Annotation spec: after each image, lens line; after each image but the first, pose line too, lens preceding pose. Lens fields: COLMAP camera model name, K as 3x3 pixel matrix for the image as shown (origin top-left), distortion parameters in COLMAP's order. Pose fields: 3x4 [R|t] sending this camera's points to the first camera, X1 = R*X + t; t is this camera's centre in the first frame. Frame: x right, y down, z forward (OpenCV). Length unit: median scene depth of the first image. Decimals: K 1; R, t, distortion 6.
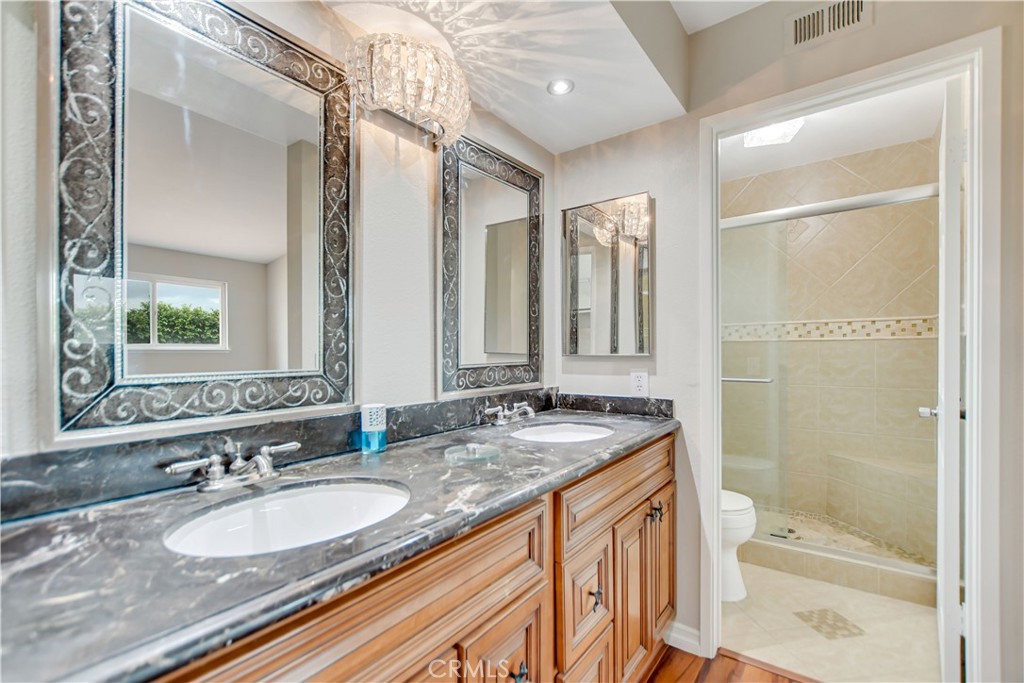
lens RADIAL K [[457.3, 0, 510.7], [0, 457.3, 349.5], [0, 0, 1]] dist [-0.023099, 0.004142]
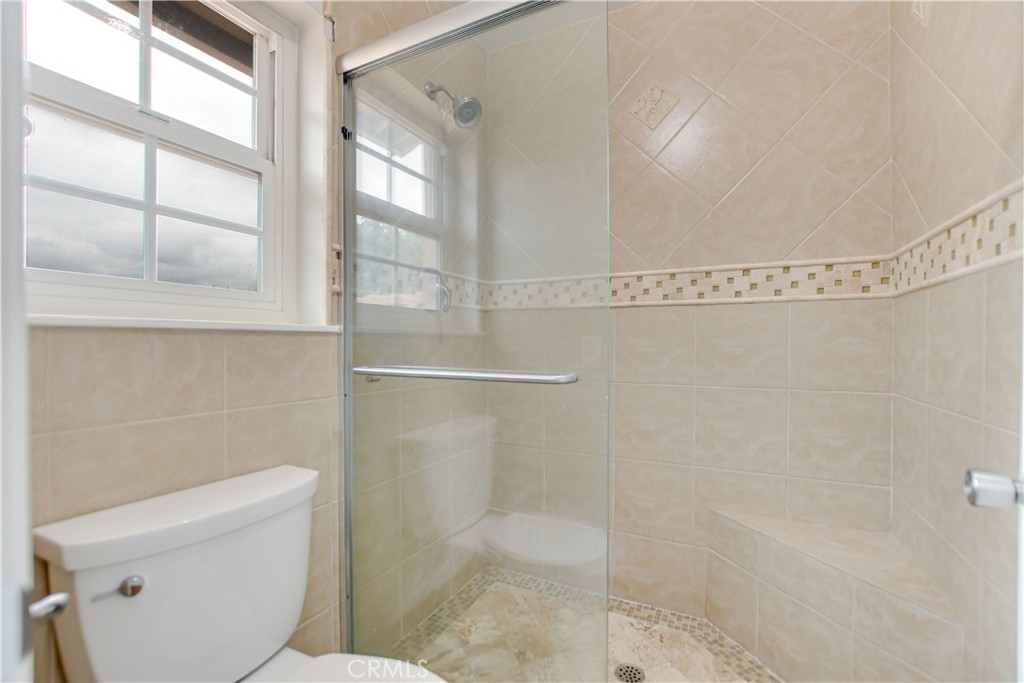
lens RADIAL K [[457.3, 0, 510.3], [0, 457.3, 340.9], [0, 0, 1]] dist [-0.023099, 0.004142]
pose [[0.984282, 0.013559, 0.176081, 0.374553], [-0.012496, 0.999896, -0.007141, 0.032928], [-0.176159, 0.004828, 0.984350, 0.511605]]
